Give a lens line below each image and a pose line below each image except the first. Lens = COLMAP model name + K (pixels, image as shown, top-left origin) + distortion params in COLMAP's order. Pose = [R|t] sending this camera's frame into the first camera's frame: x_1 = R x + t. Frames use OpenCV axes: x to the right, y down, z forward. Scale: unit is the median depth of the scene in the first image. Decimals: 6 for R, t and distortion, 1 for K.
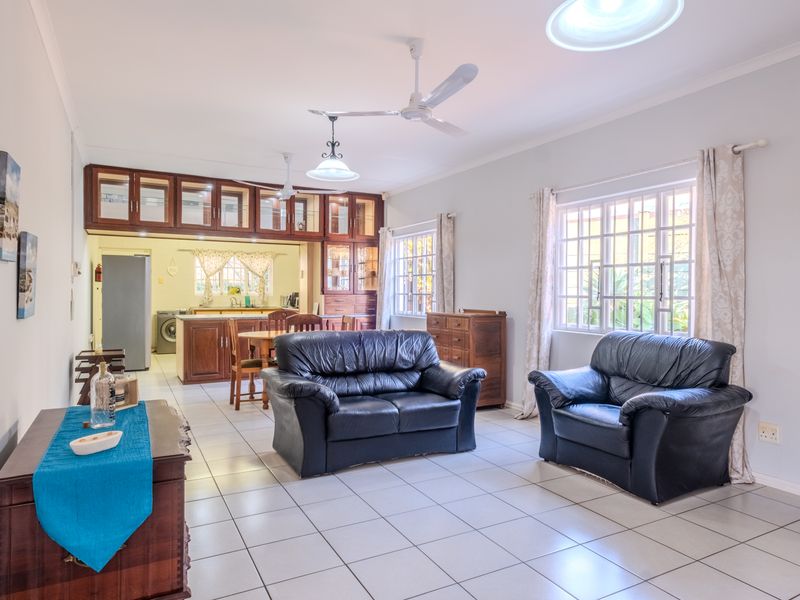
lens RADIAL K [[504.1, 0, 400.0], [0, 504.1, 300.0], [0, 0, 1]] dist [0.001112, 0.000575]
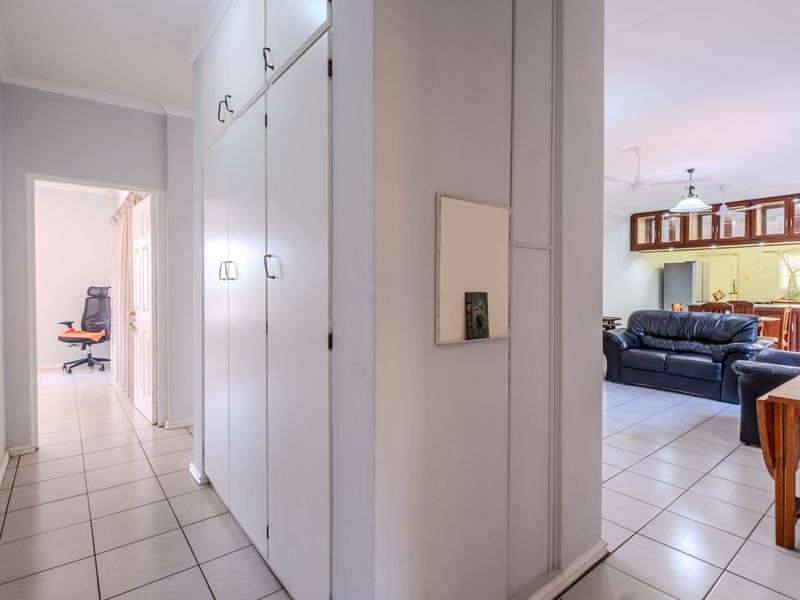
lens RADIAL K [[397.4, 0, 397.4], [0, 397.4, 293.2], [0, 0, 1]] dist [-0.000946, -0.000279]
pose [[0.150316, 0.012318, -0.988561, 0.523621], [-0.012279, 0.999869, 0.010591, 0.001797], [0.988562, 0.010547, 0.150448, -0.023013]]
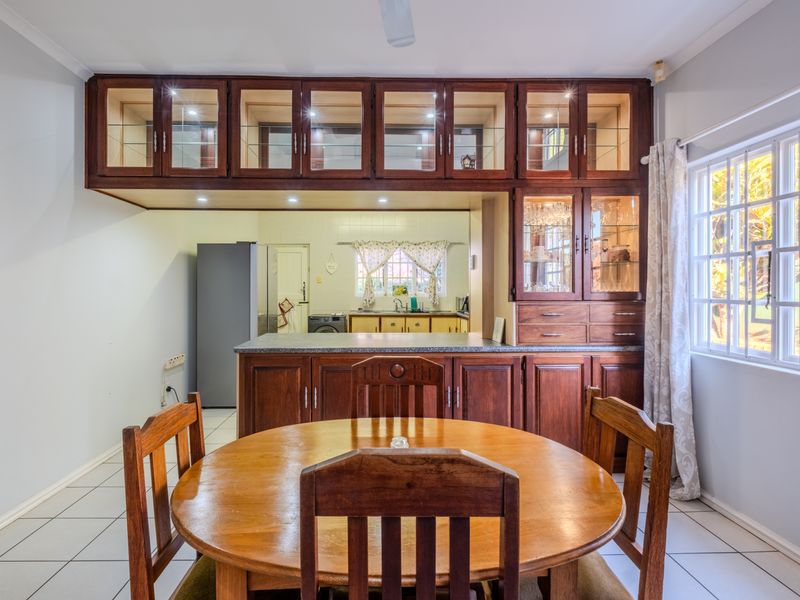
lens RADIAL K [[397.4, 0, 397.4], [0, 397.4, 293.2], [0, 0, 1]] dist [-0.000946, -0.000279]
pose [[0.908159, -0.001140, -0.418623, -0.093919], [-0.001187, 0.999985, -0.005297, -0.015964], [0.418623, 0.005307, 0.908145, 0.604228]]
